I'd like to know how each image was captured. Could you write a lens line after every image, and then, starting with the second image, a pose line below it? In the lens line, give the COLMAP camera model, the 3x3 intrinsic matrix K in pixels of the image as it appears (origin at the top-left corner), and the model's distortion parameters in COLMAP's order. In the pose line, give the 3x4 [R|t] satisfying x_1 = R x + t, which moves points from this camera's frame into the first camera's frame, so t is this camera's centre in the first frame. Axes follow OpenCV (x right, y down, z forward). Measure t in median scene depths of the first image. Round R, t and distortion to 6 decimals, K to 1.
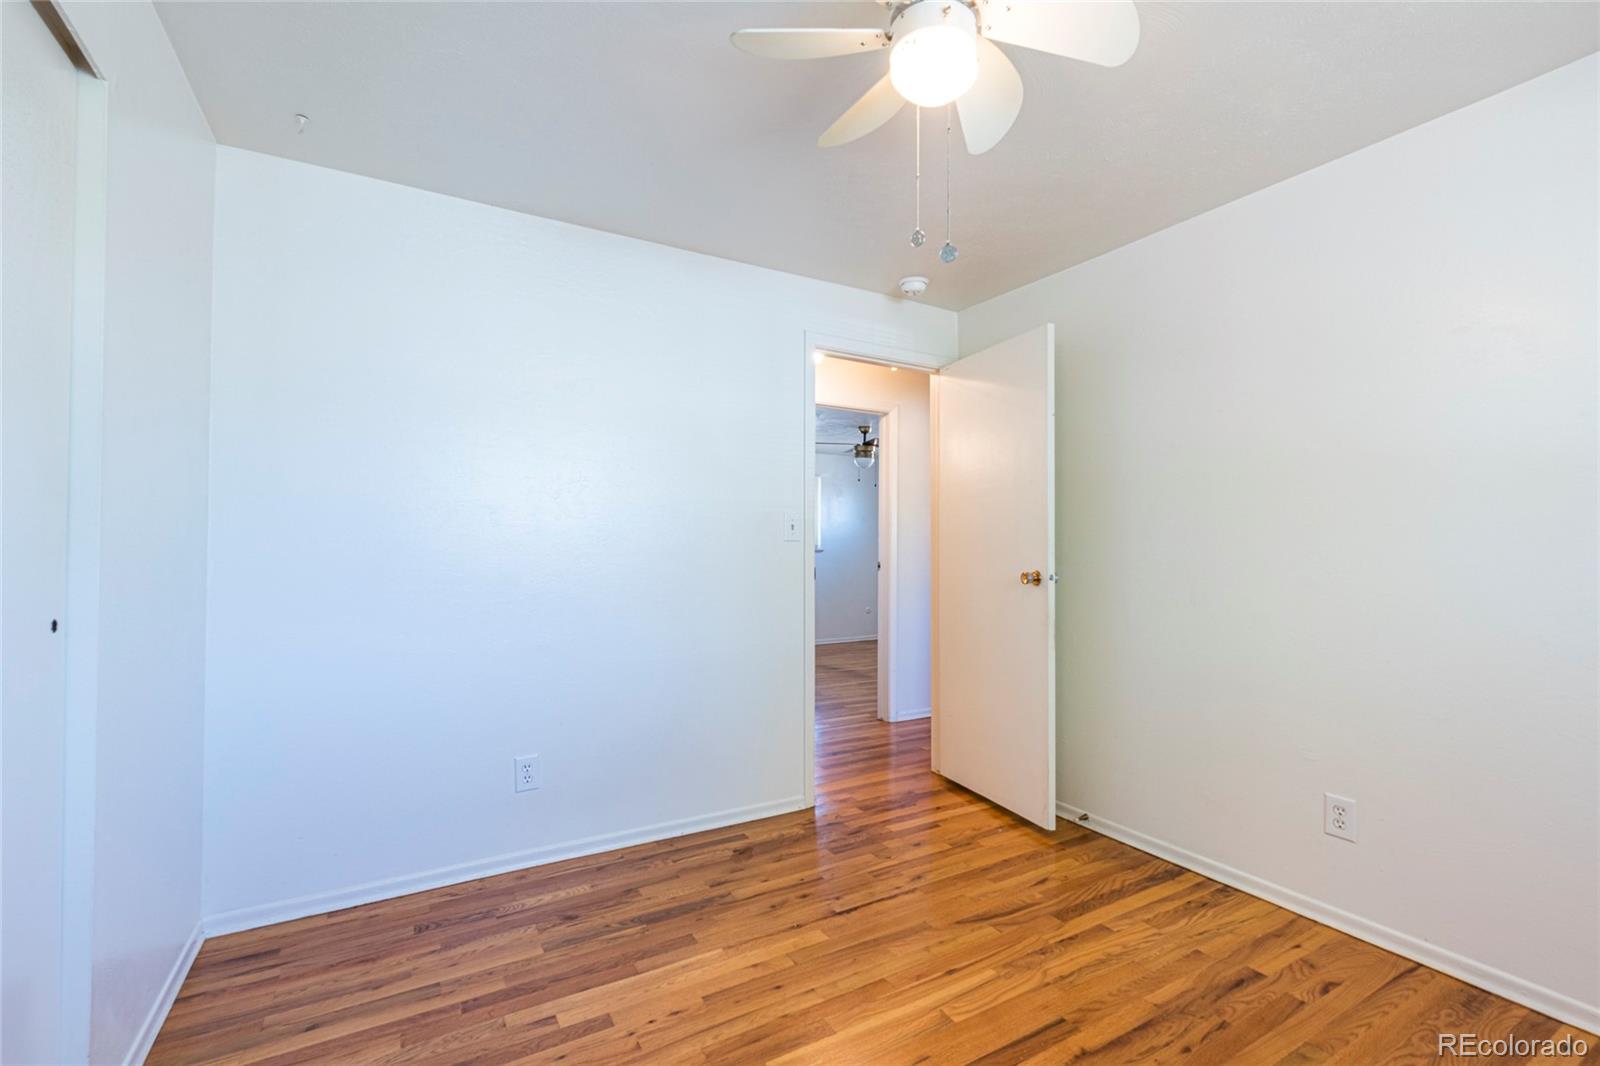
lens RADIAL K [[690.6, 0, 800.0], [0, 690.6, 533.0], [0, 0, 1]] dist [-0.000198, -0.000010]
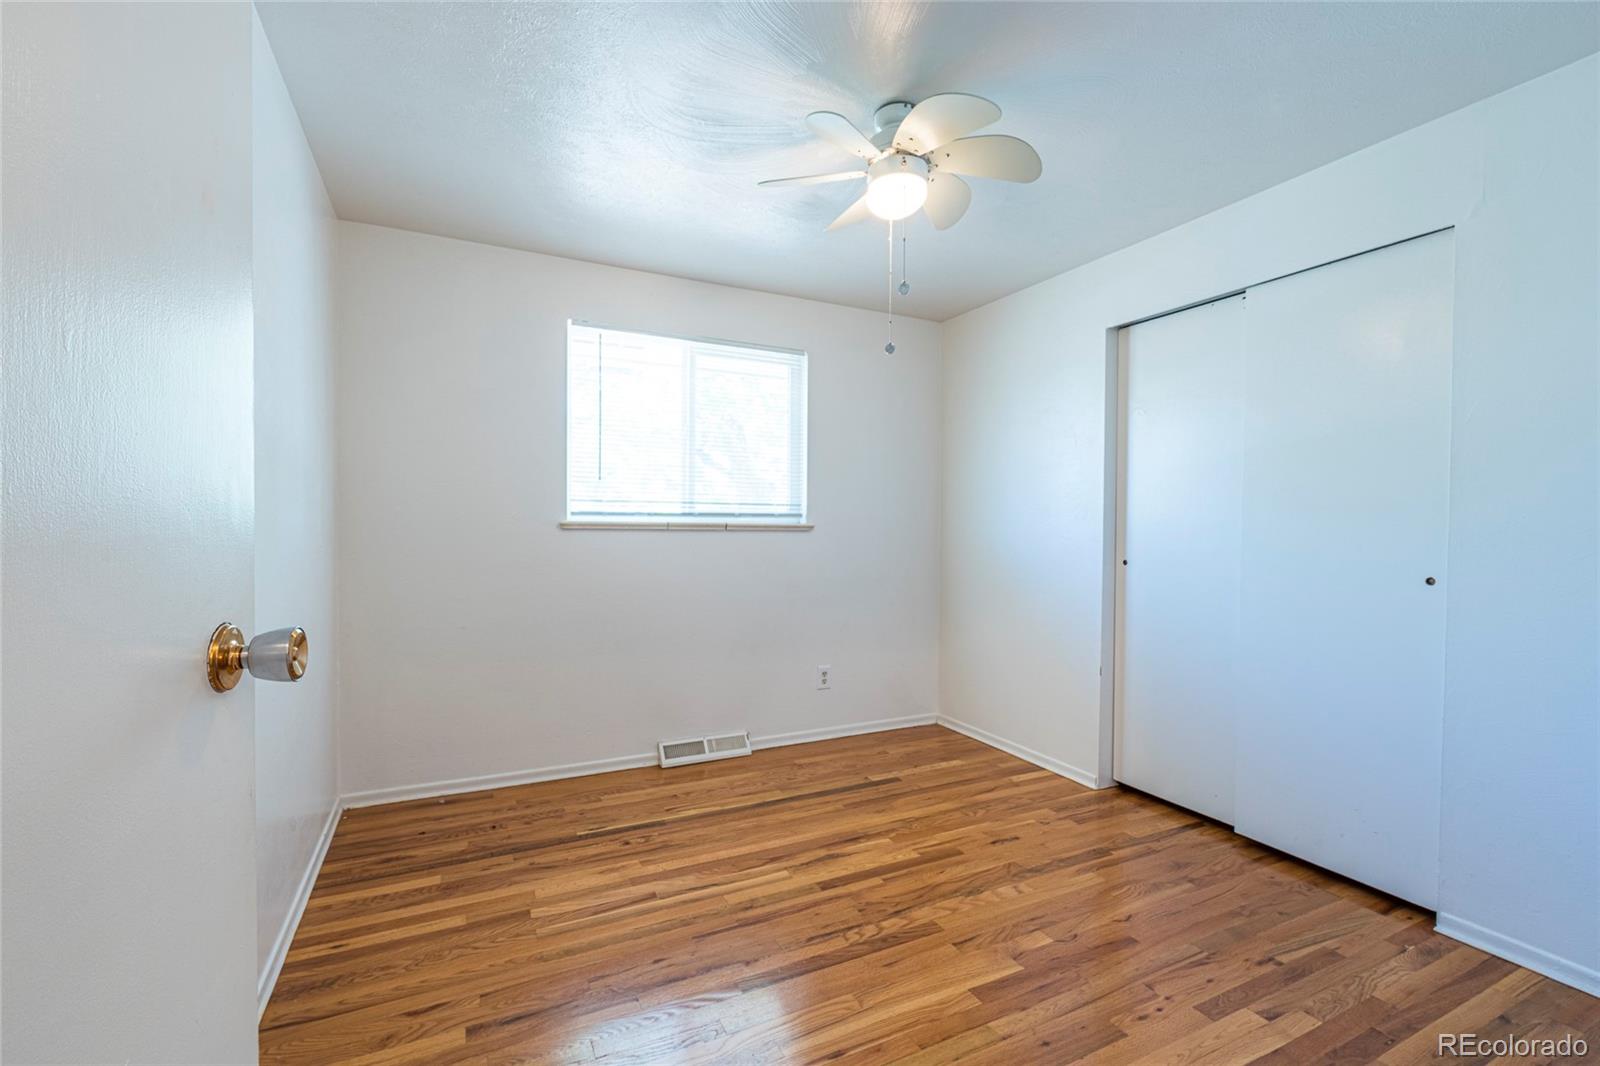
lens RADIAL K [[690.6, 0, 800.0], [0, 690.6, 533.0], [0, 0, 1]] dist [-0.000198, -0.000010]
pose [[-0.997850, -0.011316, 0.064562, 0.239374], [-0.012720, 0.999690, -0.021385, 0.051164], [-0.064300, -0.022160, -0.997685, 2.009559]]
